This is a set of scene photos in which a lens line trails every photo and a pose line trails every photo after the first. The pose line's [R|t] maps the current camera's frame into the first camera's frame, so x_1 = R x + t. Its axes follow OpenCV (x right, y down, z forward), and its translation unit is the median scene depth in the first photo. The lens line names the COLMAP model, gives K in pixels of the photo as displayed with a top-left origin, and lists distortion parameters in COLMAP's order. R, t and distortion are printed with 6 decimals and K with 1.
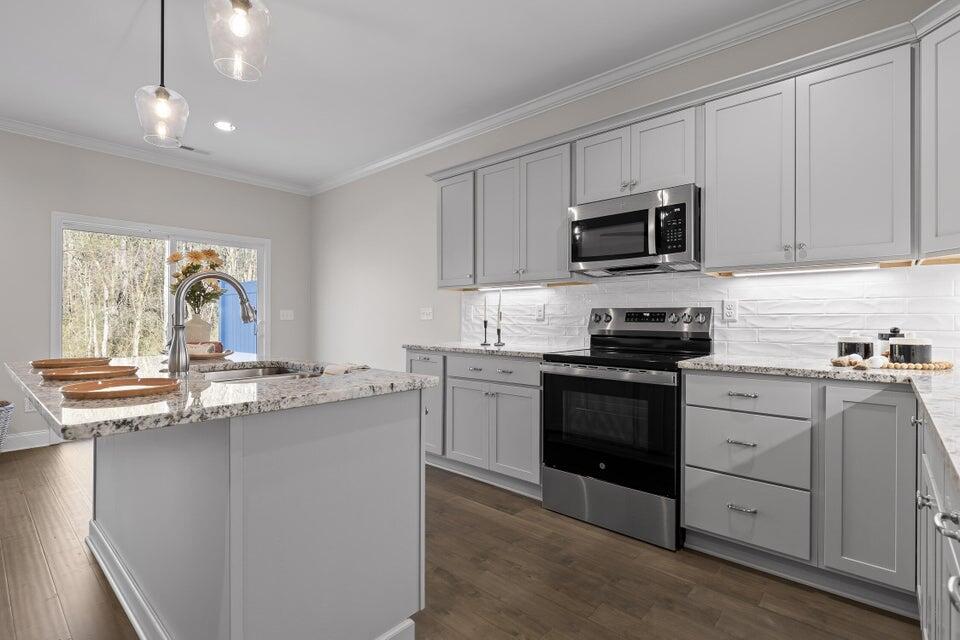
lens RADIAL K [[456.5, 0, 478.2], [0, 456.5, 314.6], [0, 0, 1]] dist [0.005326, 0.000332]
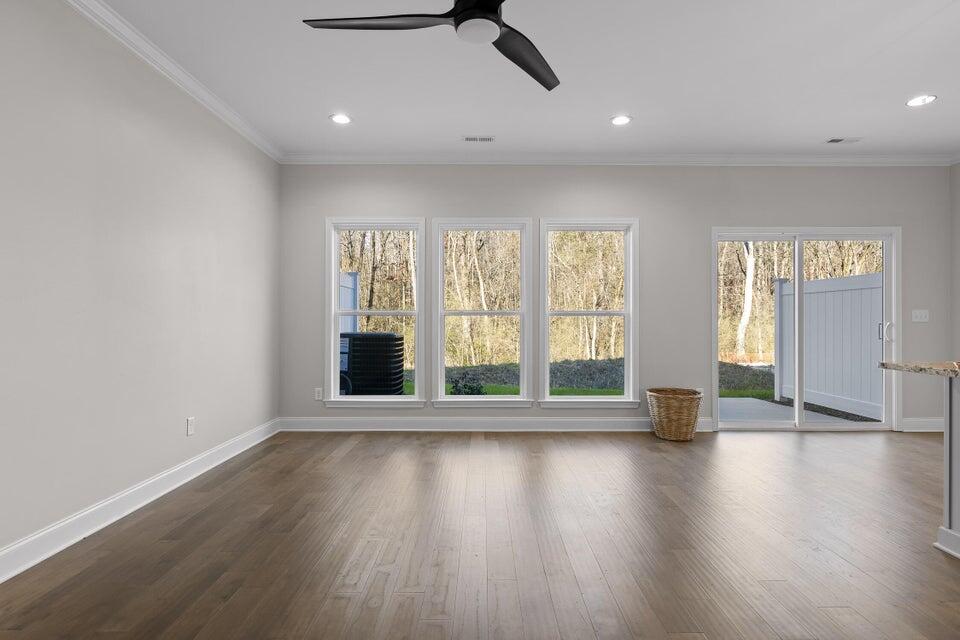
lens RADIAL K [[512.1, 0, 481.8], [0, 512.1, 319.1], [0, 0, 1]] dist [0.001371, -0.000486]
pose [[0.673883, -0.001373, -0.738837, -0.676788], [0.006080, 0.999975, 0.003687, -0.005644], [0.738813, -0.006976, 0.673874, -0.508535]]
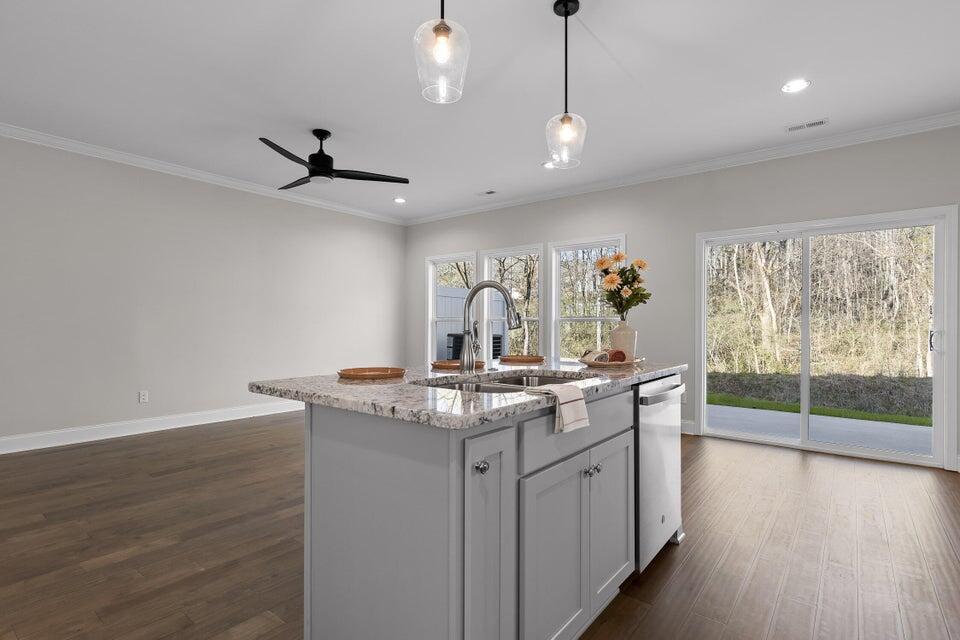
lens RADIAL K [[469.9, 0, 481.8], [0, 469.9, 319.7], [0, 0, 1]] dist [-0.003639, 0.003487]
pose [[0.063646, -0.010785, -0.997914, 0.400264], [0.004400, 0.999935, -0.010527, 0.005963], [0.997963, -0.003721, 0.063689, 0.696649]]
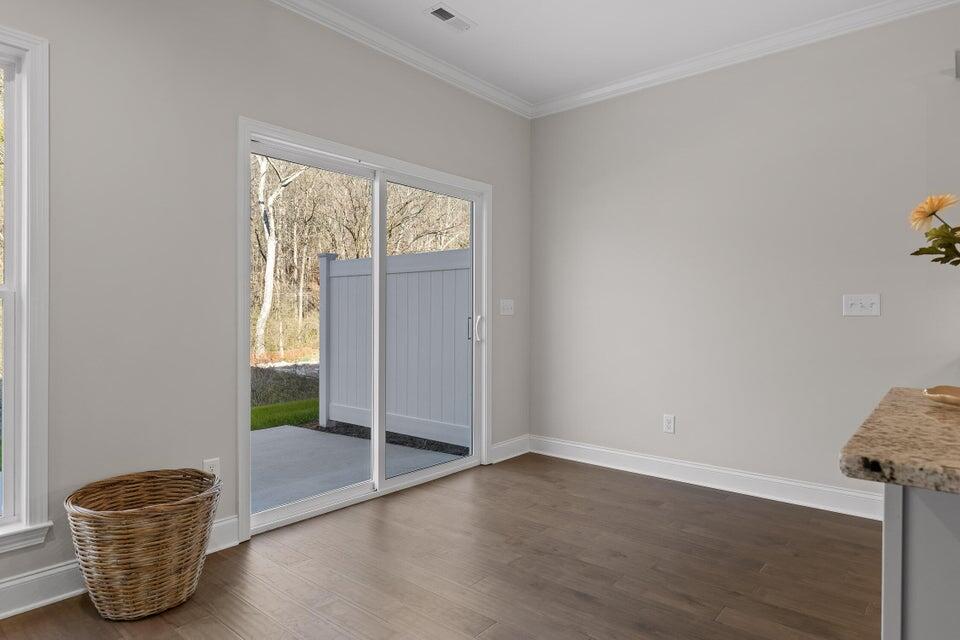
lens RADIAL K [[559.8, 0, 482.8], [0, 559.8, 311.9], [0, 0, 1]] dist [-0.006201, -0.001862]
pose [[0.999713, 0.001834, 0.023880, -1.180583], [-0.001978, 0.999980, 0.005980, 0.007010], [-0.023869, -0.006026, 0.999697, 0.587689]]
